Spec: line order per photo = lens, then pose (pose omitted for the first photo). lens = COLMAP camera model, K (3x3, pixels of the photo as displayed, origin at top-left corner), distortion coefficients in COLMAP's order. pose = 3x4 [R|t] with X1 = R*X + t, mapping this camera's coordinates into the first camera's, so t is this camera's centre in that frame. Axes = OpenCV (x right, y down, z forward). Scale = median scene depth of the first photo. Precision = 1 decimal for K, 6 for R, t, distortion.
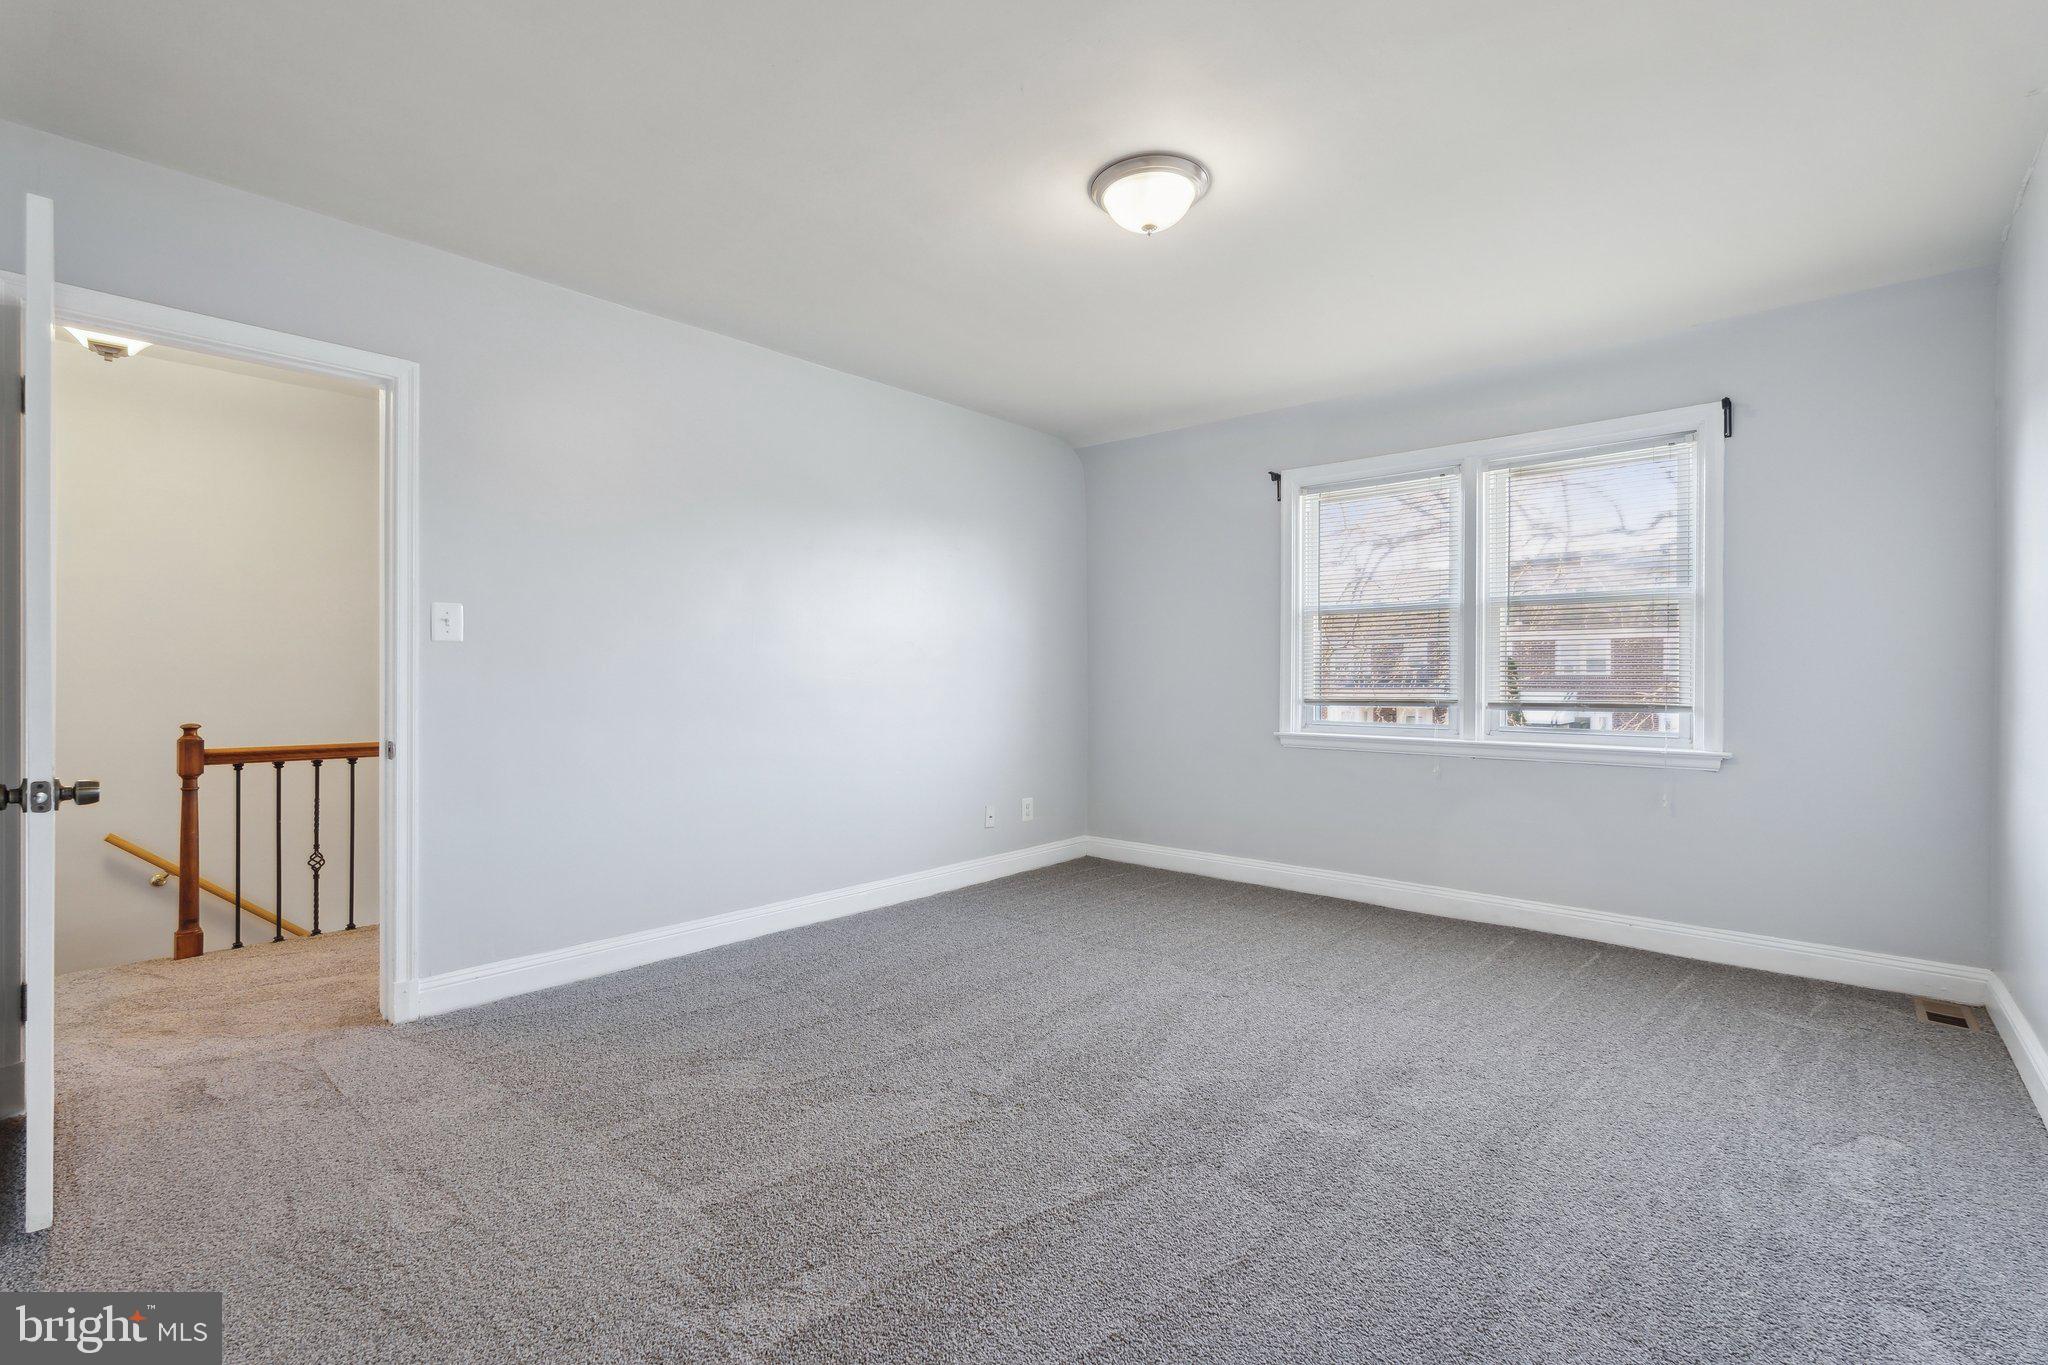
lens RADIAL K [[914.2, 0, 1017.6], [0, 914.2, 662.7], [0, 0, 1]] dist [-0.000575, 0.000245]
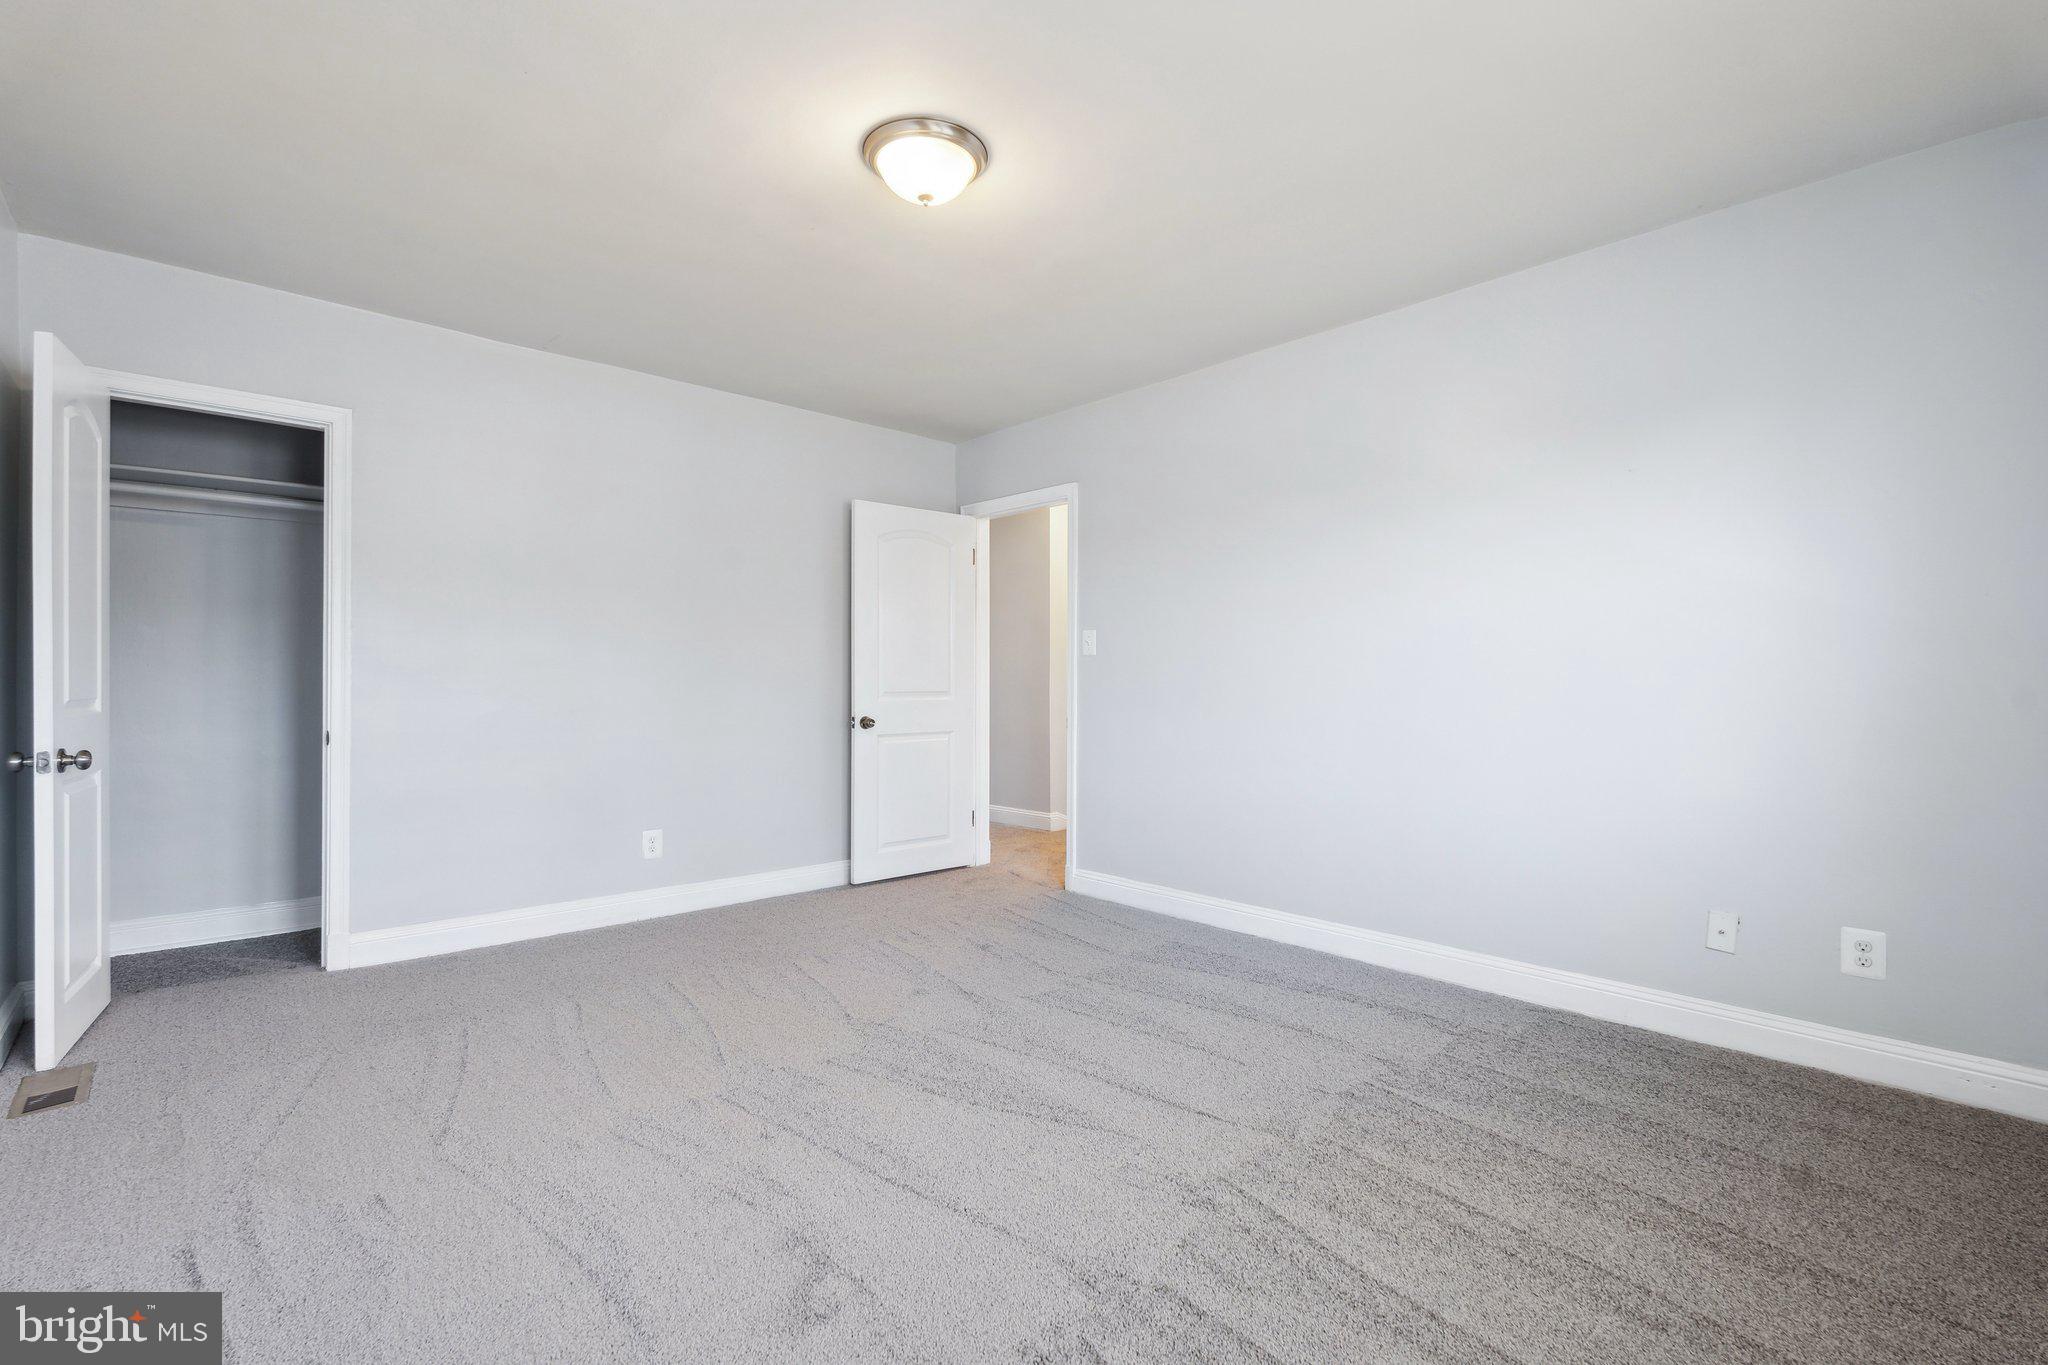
lens RADIAL K [[914.2, 0, 1012.0], [0, 914.2, 686.0], [0, 0, 1]] dist [-0.000575, 0.000245]
pose [[-0.101765, 0.005572, -0.994793, 0.620360], [0.013560, 0.999899, 0.004213, 0.013107], [0.994716, -0.013061, -0.101830, 0.697017]]
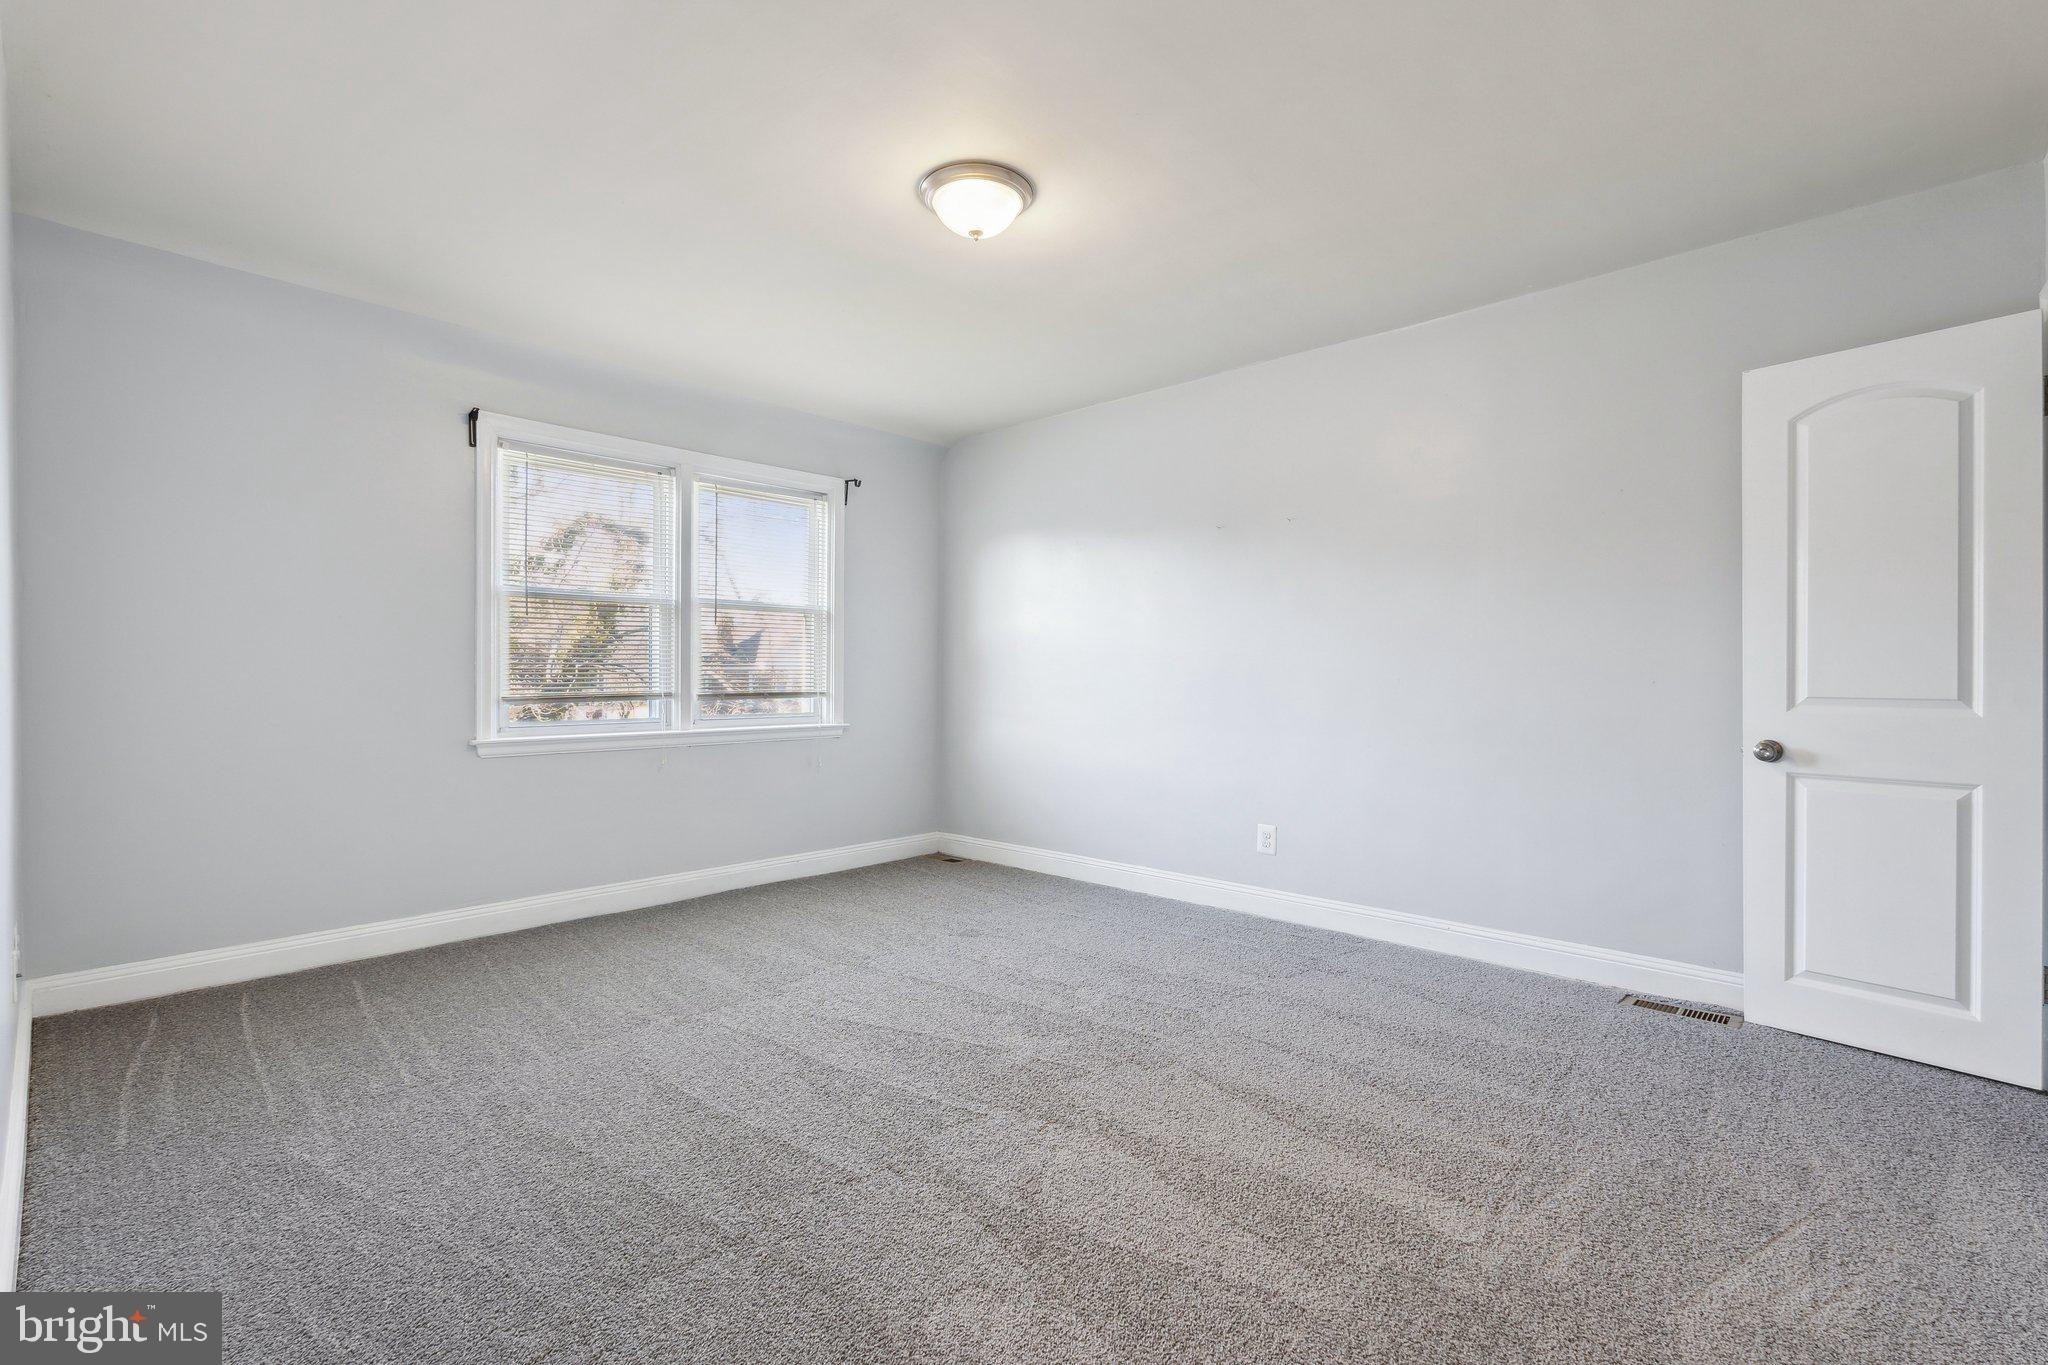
lens RADIAL K [[914.2, 0, 1030.2], [0, 914.2, 682.1], [0, 0, 1]] dist [-0.000575, 0.000245]
pose [[0.024044, -0.009207, 0.999669, -0.528495], [-0.015962, 0.999827, 0.009592, 0.011186], [-0.999583, -0.016187, 0.023893, 0.537753]]
